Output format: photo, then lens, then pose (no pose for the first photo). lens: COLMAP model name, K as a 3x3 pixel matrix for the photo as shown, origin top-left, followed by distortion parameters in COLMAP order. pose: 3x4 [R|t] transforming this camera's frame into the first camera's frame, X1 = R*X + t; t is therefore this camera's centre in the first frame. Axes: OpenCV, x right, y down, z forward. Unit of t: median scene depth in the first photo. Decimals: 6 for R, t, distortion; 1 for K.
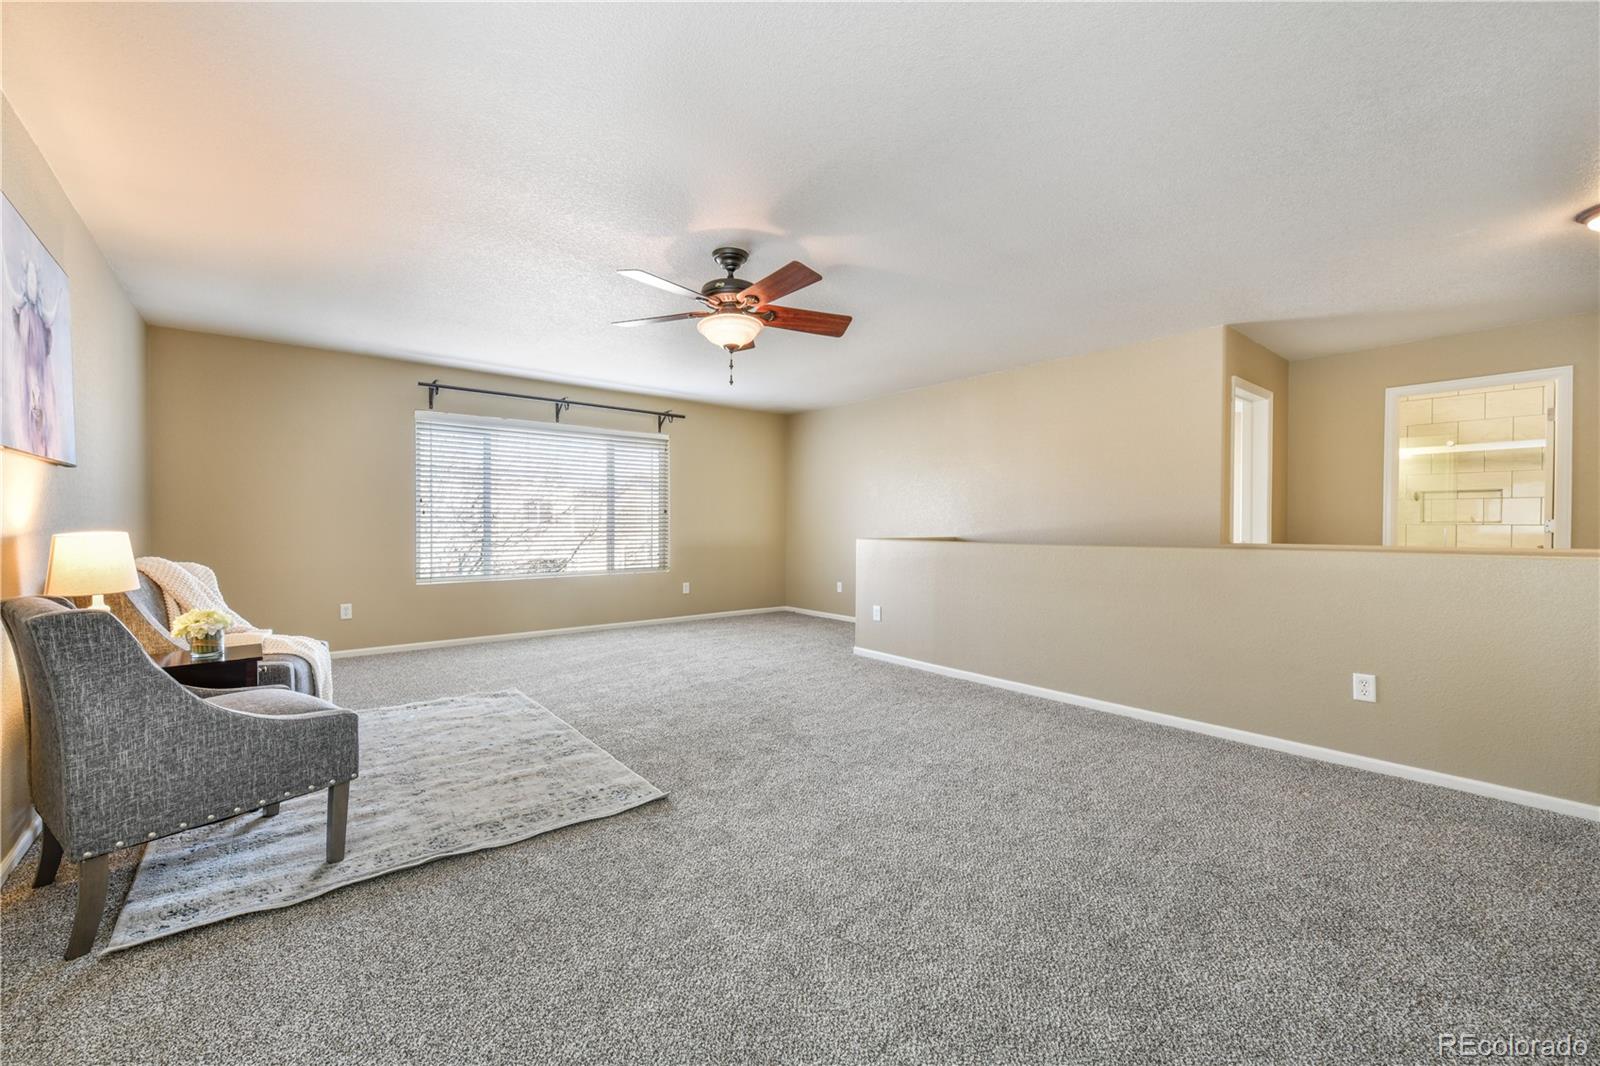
lens RADIAL K [[643.4, 0, 811.5], [0, 643.4, 532.3], [0, 0, 1]] dist [0.011193, -0.002405]
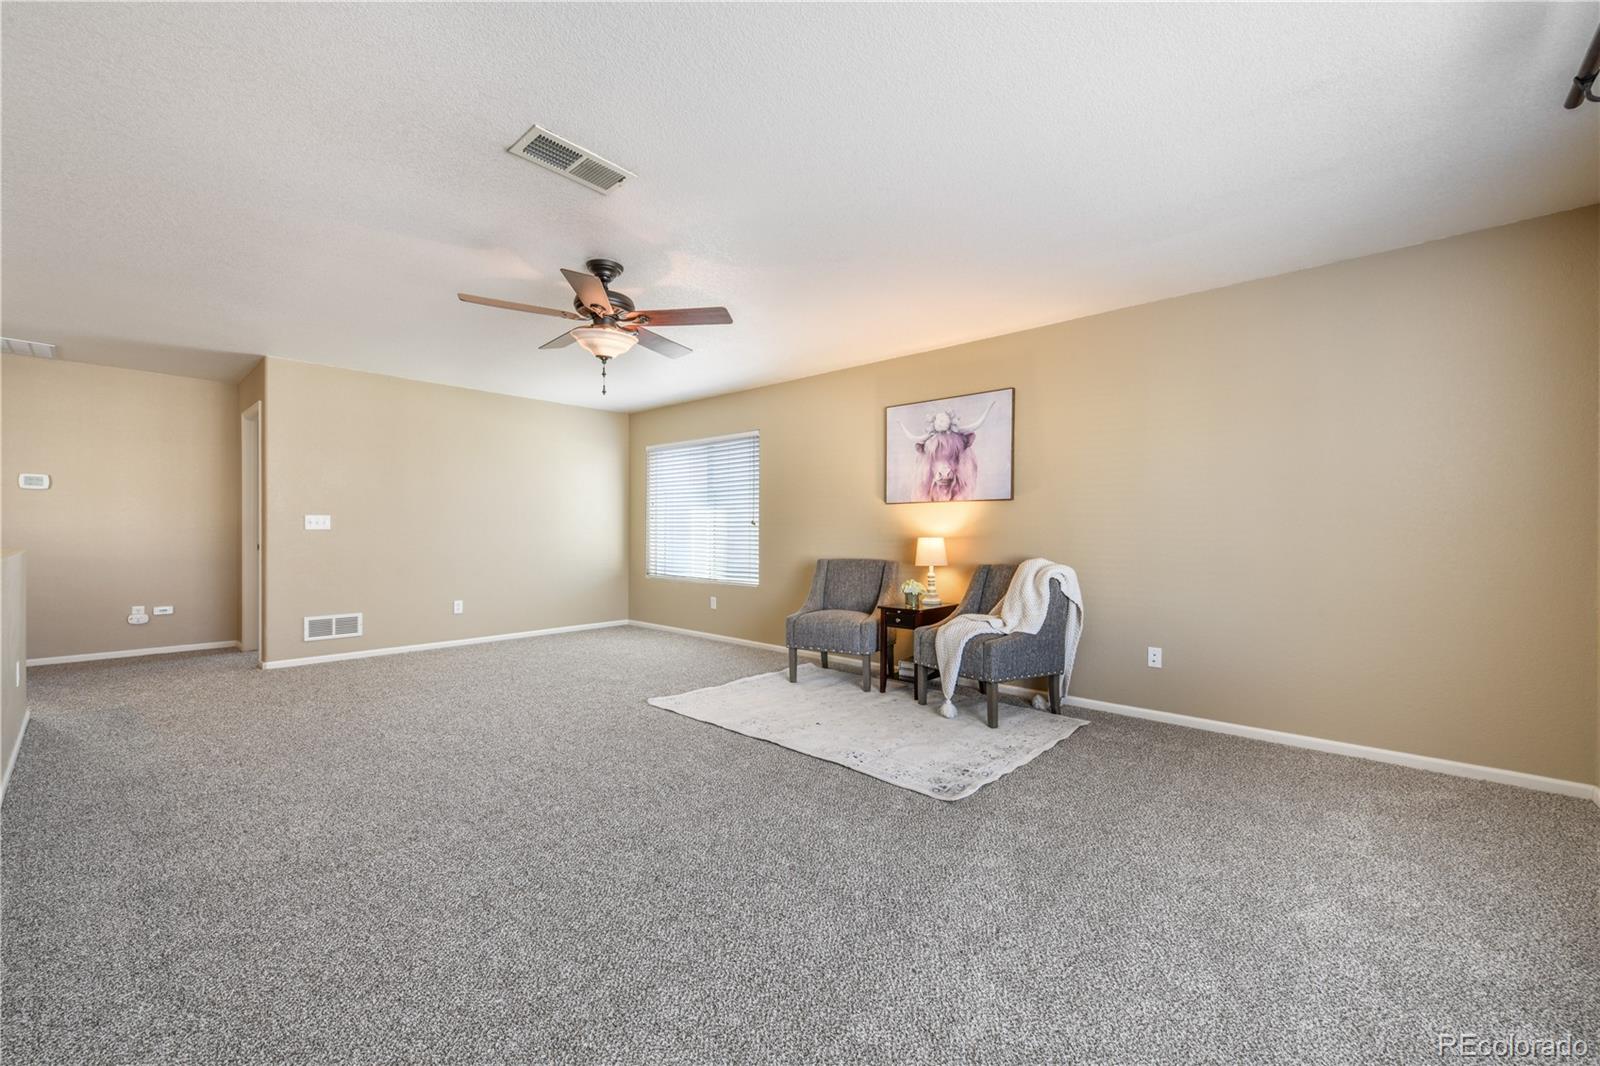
lens RADIAL K [[643.4, 0, 793.6], [0, 643.4, 533.2], [0, 0, 1]] dist [0.011193, -0.002405]
pose [[-0.993321, -0.005197, -0.115263, -0.179692], [-0.008435, 0.999583, 0.027624, -0.025464], [0.115071, 0.028411, -0.992951, 1.210494]]
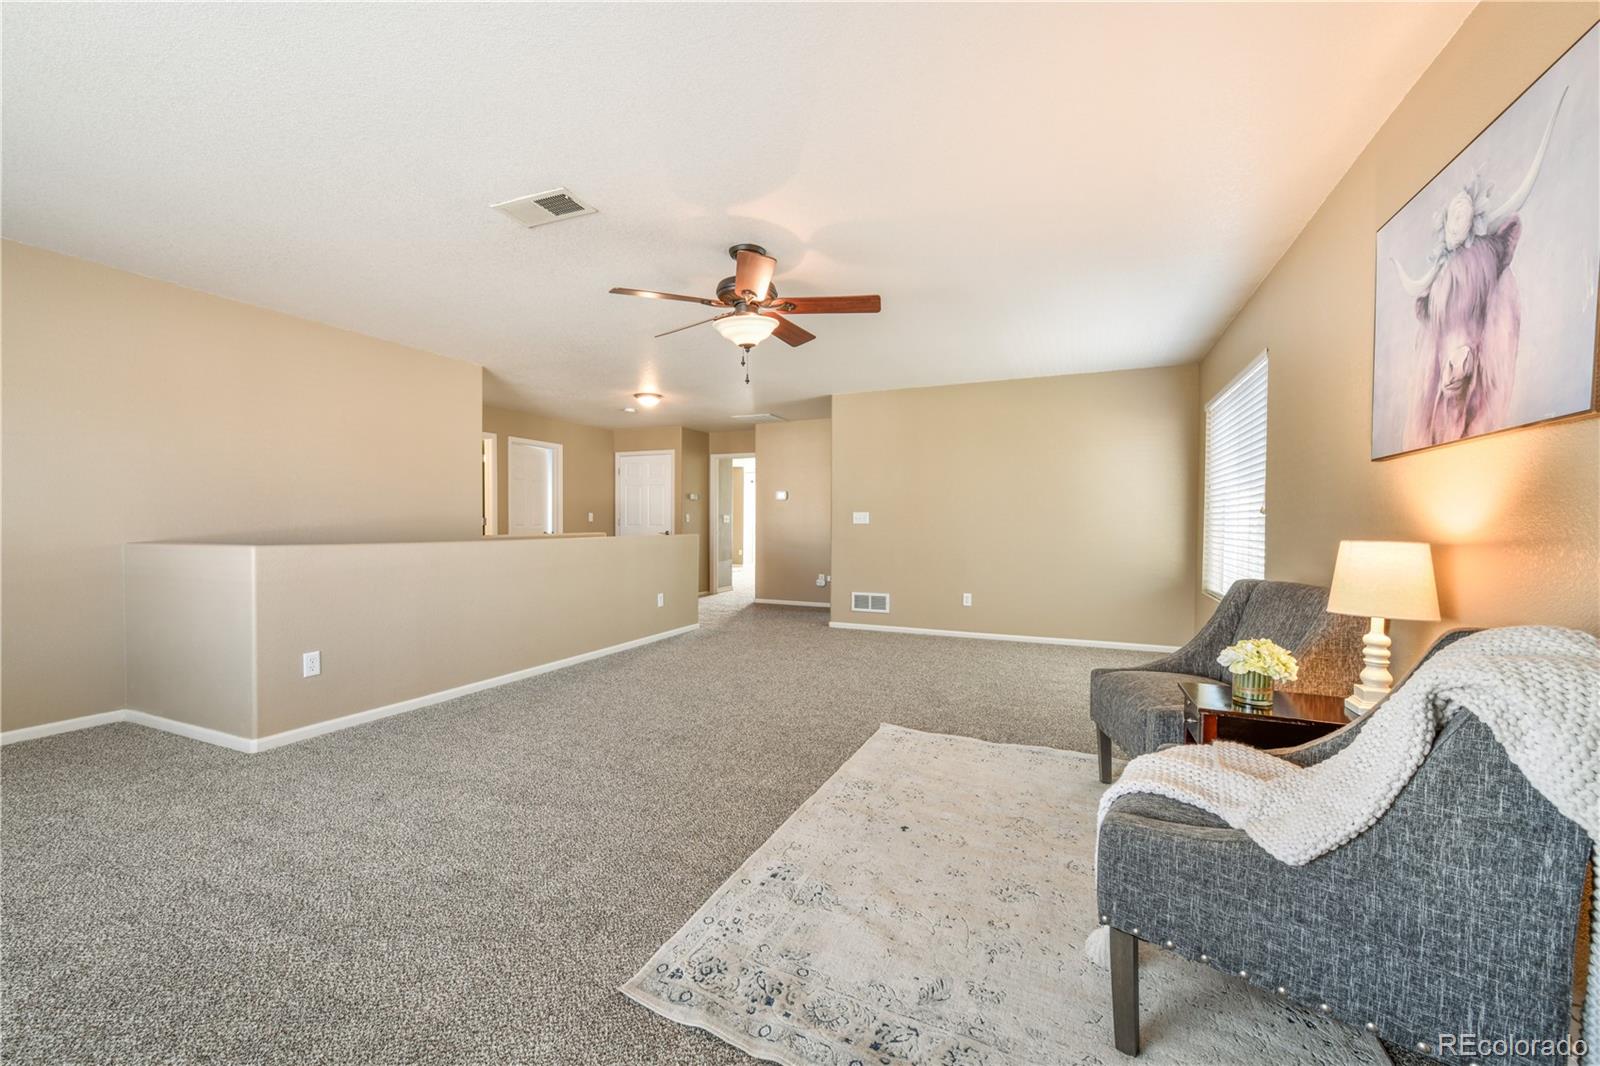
lens RADIAL K [[643.4, 0, 790.7], [0, 643.4, 535.9], [0, 0, 1]] dist [0.011193, -0.002405]
pose [[-0.409797, -0.022067, 0.911910, -0.620967], [0.016668, 0.999359, 0.031674, -0.016455], [-0.912024, 0.028180, -0.409167, 0.804466]]
